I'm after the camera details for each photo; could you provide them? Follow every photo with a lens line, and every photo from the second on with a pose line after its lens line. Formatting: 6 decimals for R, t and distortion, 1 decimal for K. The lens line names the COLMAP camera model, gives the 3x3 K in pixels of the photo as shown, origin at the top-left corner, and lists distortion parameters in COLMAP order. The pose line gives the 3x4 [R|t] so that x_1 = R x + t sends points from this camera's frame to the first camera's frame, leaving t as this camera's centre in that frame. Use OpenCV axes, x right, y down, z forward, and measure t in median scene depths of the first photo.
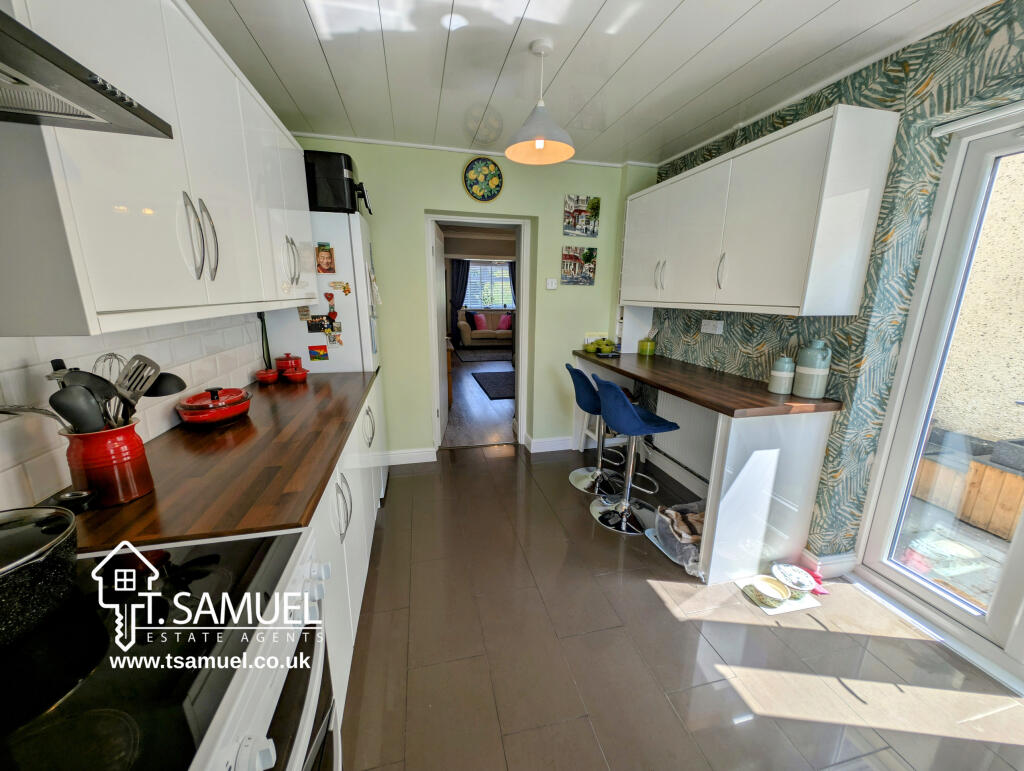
lens RADIAL K [[389.8, 0, 512.0], [0, 389.8, 385.5], [0, 0, 1]] dist [0.016878, -0.000161]
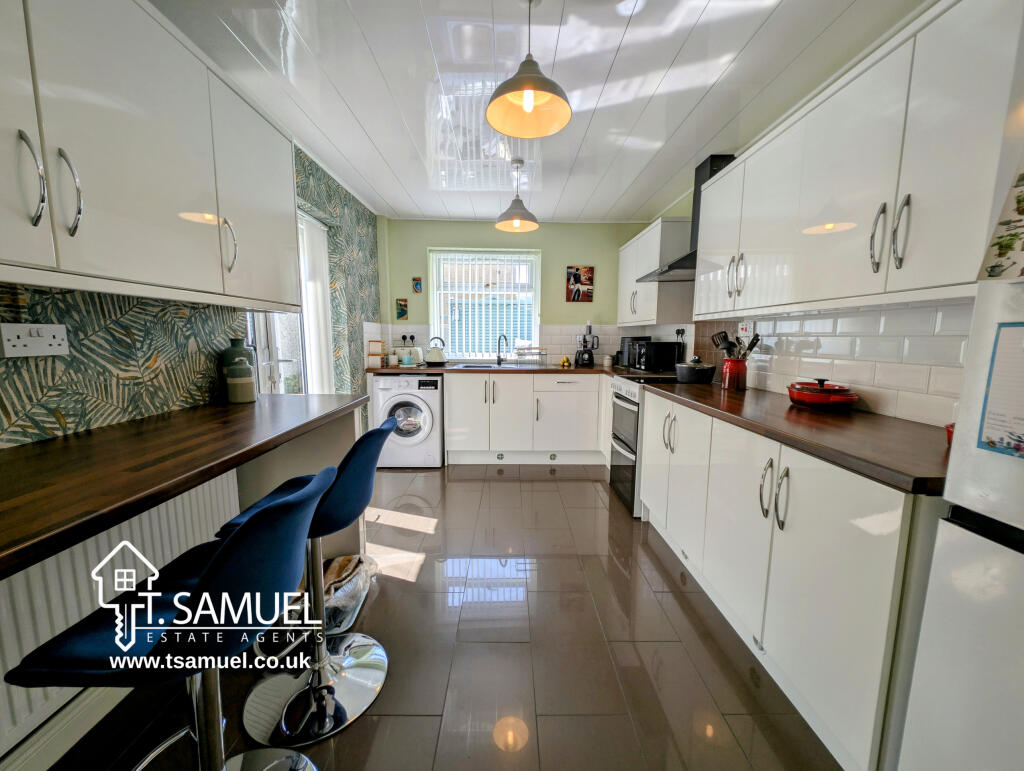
lens RADIAL K [[389.8, 0, 512.0], [0, 389.8, 385.5], [0, 0, 1]] dist [0.016878, -0.000161]
pose [[-0.977564, -0.045946, 0.205566, -0.066488], [0.029045, 0.937194, 0.347596, -0.257426], [-0.208626, 0.345768, -0.914833, 1.414807]]
